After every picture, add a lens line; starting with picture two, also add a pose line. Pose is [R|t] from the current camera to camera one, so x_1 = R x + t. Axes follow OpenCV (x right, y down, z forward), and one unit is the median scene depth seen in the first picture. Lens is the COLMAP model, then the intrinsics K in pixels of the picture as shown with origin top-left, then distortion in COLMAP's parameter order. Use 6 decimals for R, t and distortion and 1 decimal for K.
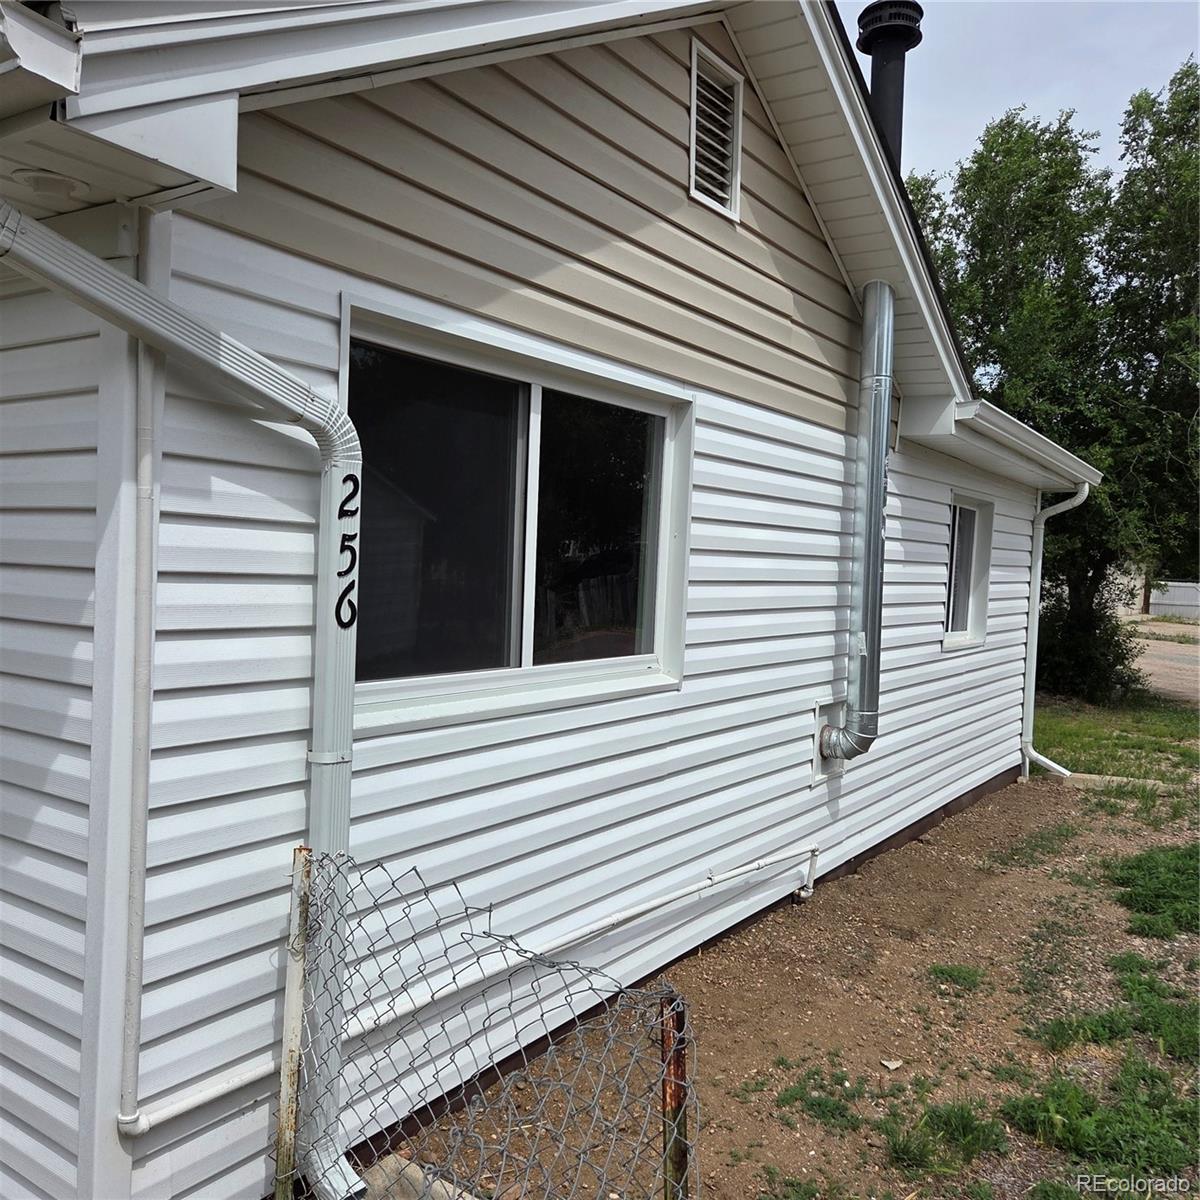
lens RADIAL K [[1068.0, 0, 598.3], [0, 1068.0, 603.8], [0, 0, 1]] dist [0.037660, -0.011811]
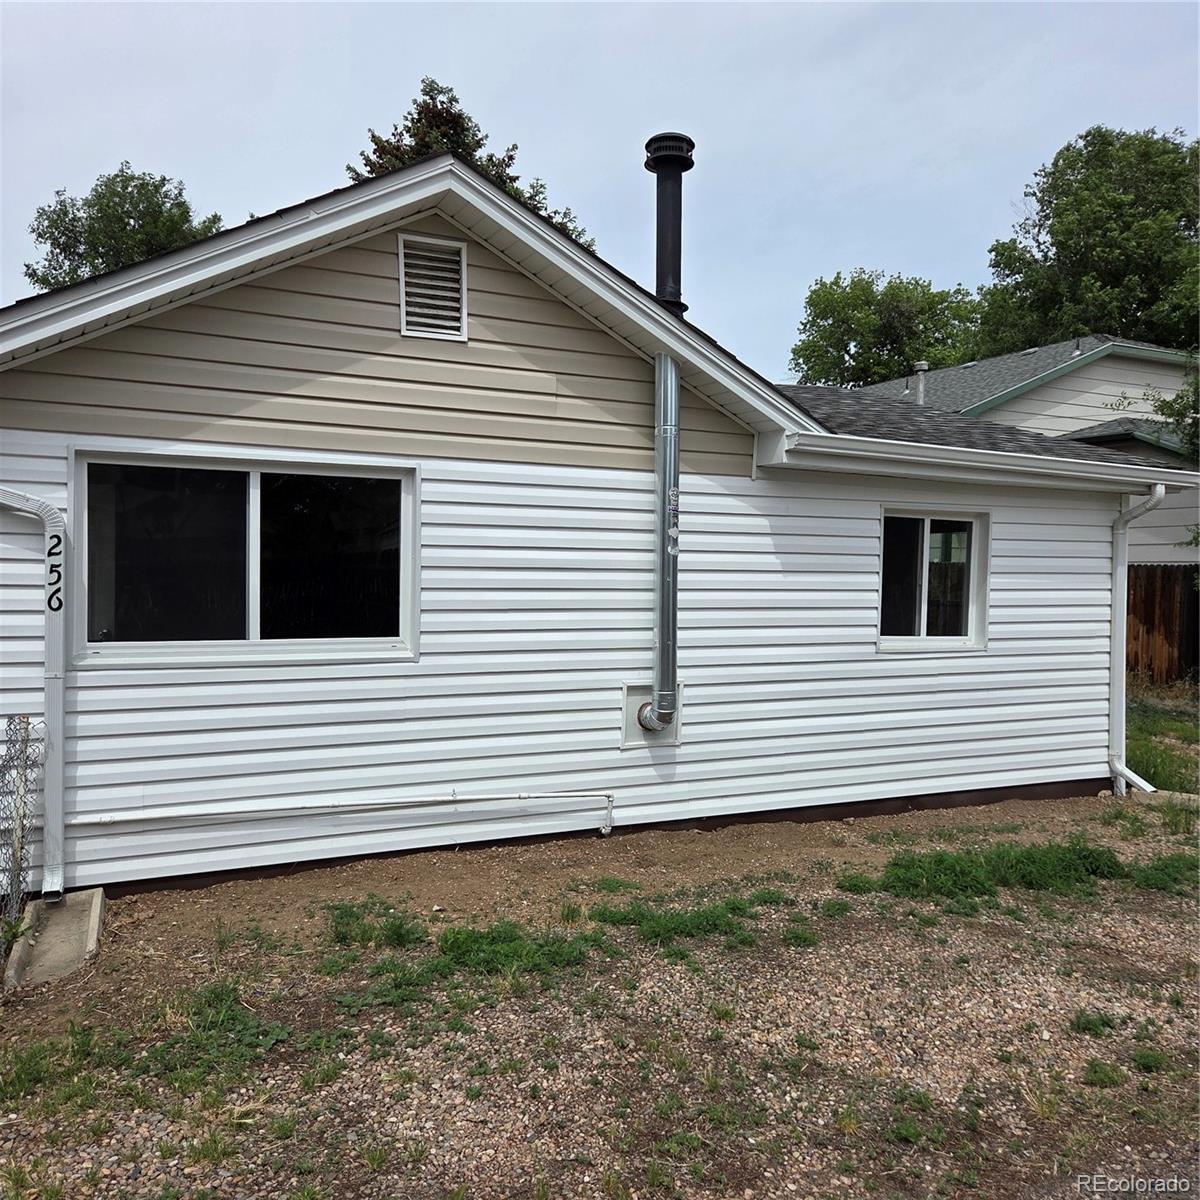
lens RADIAL K [[1068.0, 0, 603.7], [0, 1068.0, 600.9], [0, 0, 1]] dist [0.037660, -0.011811]
pose [[0.869572, -0.015664, -0.493558, 1.040151], [0.000780, 0.999539, -0.030348, 0.041467], [0.493806, 0.026004, 0.869183, -0.159280]]
